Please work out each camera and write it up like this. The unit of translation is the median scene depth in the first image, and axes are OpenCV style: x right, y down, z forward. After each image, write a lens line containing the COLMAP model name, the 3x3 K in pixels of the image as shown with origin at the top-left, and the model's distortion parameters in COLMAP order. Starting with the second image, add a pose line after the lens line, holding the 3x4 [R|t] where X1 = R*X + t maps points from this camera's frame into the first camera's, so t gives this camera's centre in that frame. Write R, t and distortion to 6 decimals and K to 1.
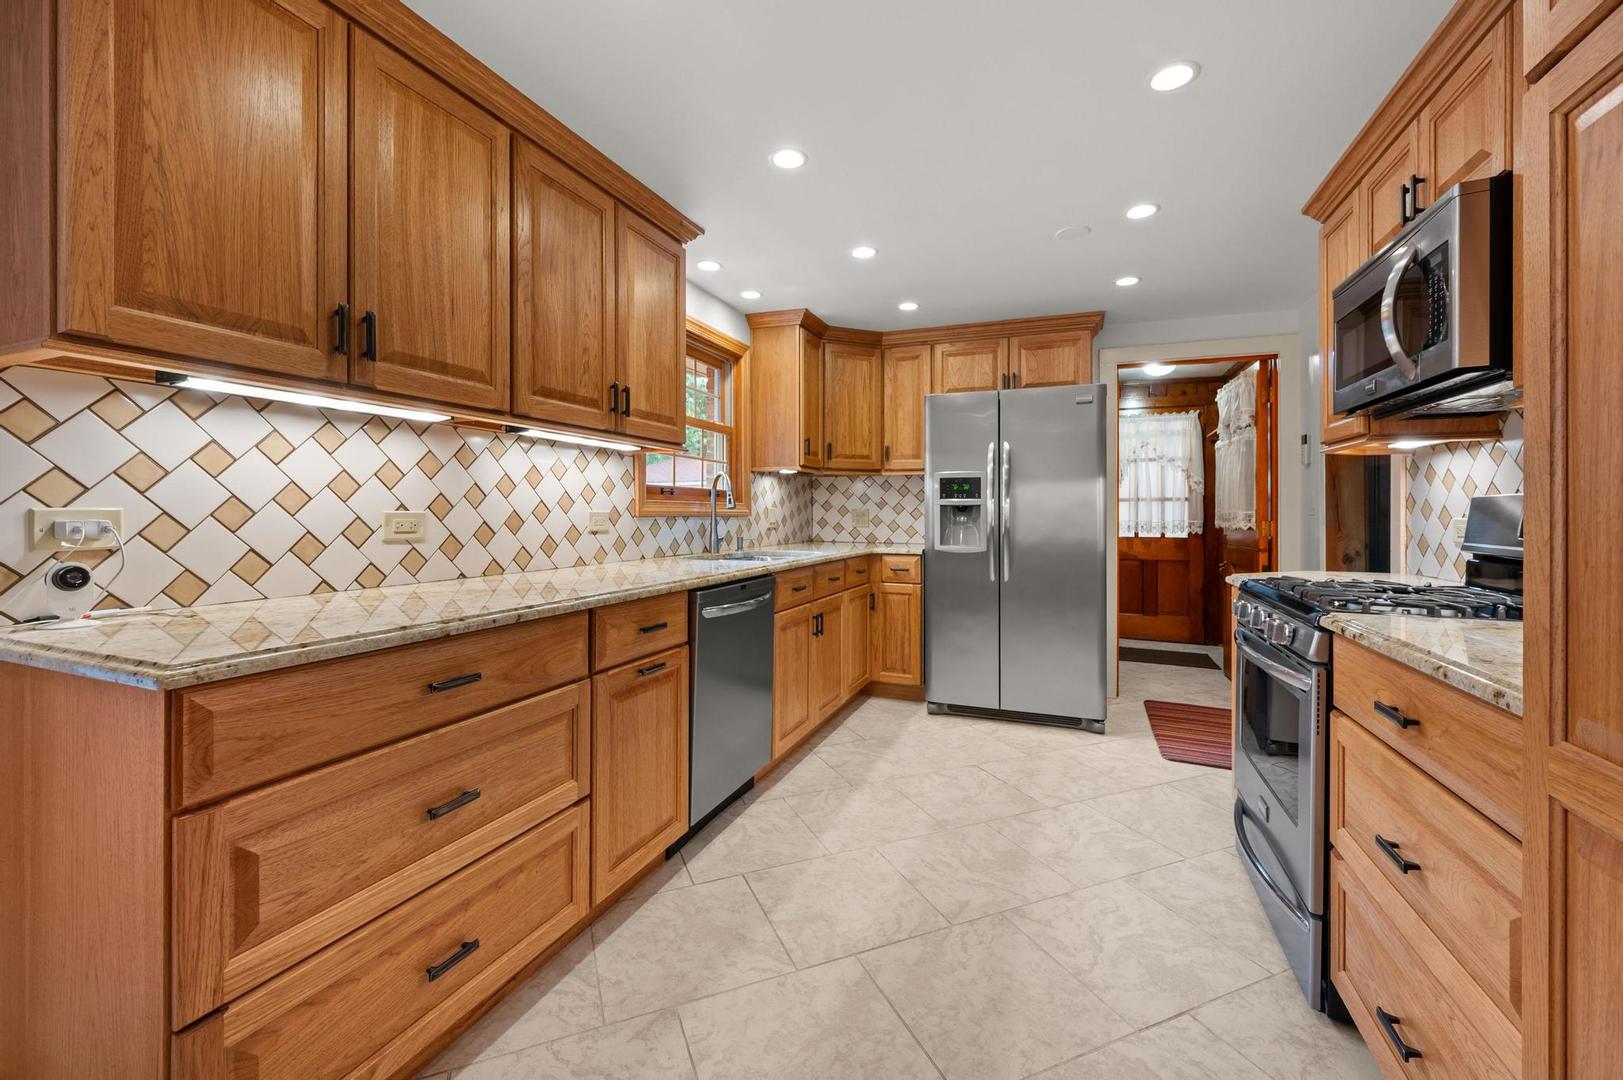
lens RADIAL K [[644.8, 0, 799.1], [0, 644.8, 512.0], [0, 0, 1]] dist [-0.000027, -0.000385]
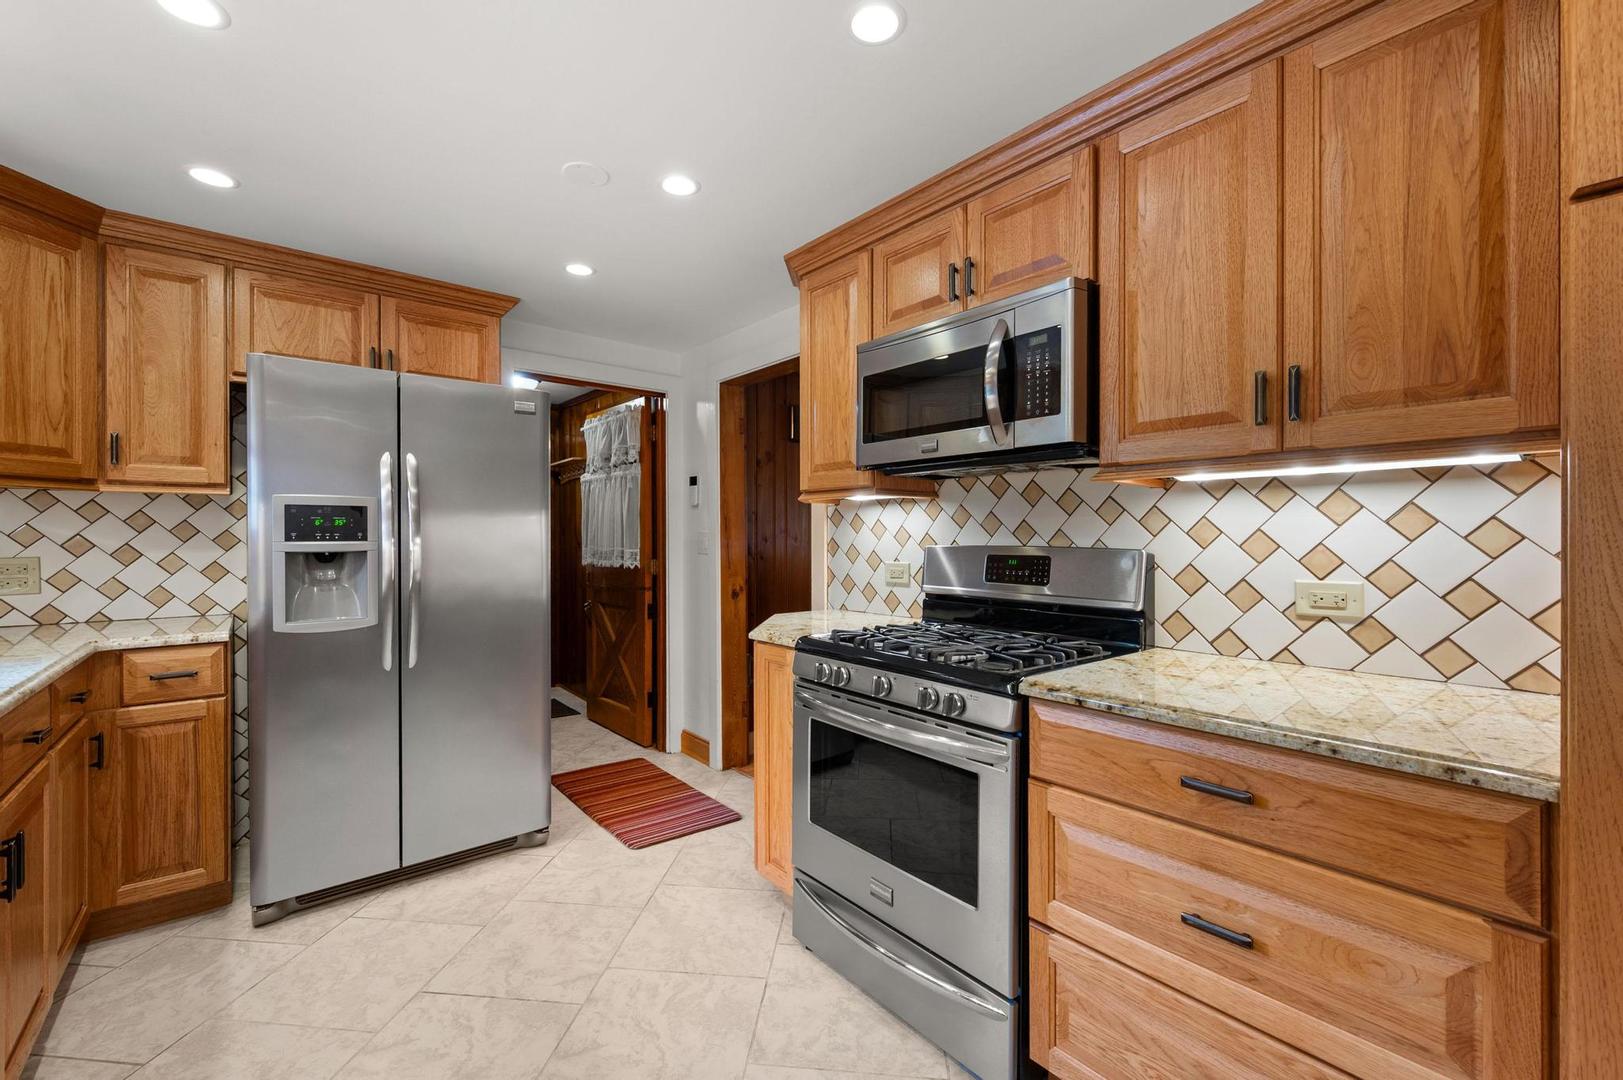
lens RADIAL K [[681.4, 0, 805.3], [0, 681.4, 535.2], [0, 0, 1]] dist [-0.001157, -0.000196]
pose [[0.480161, -0.001553, 0.877179, -0.081236], [0.005263, 0.999986, -0.001110, -0.020885], [-0.877165, 0.005150, 0.480162, 0.287571]]
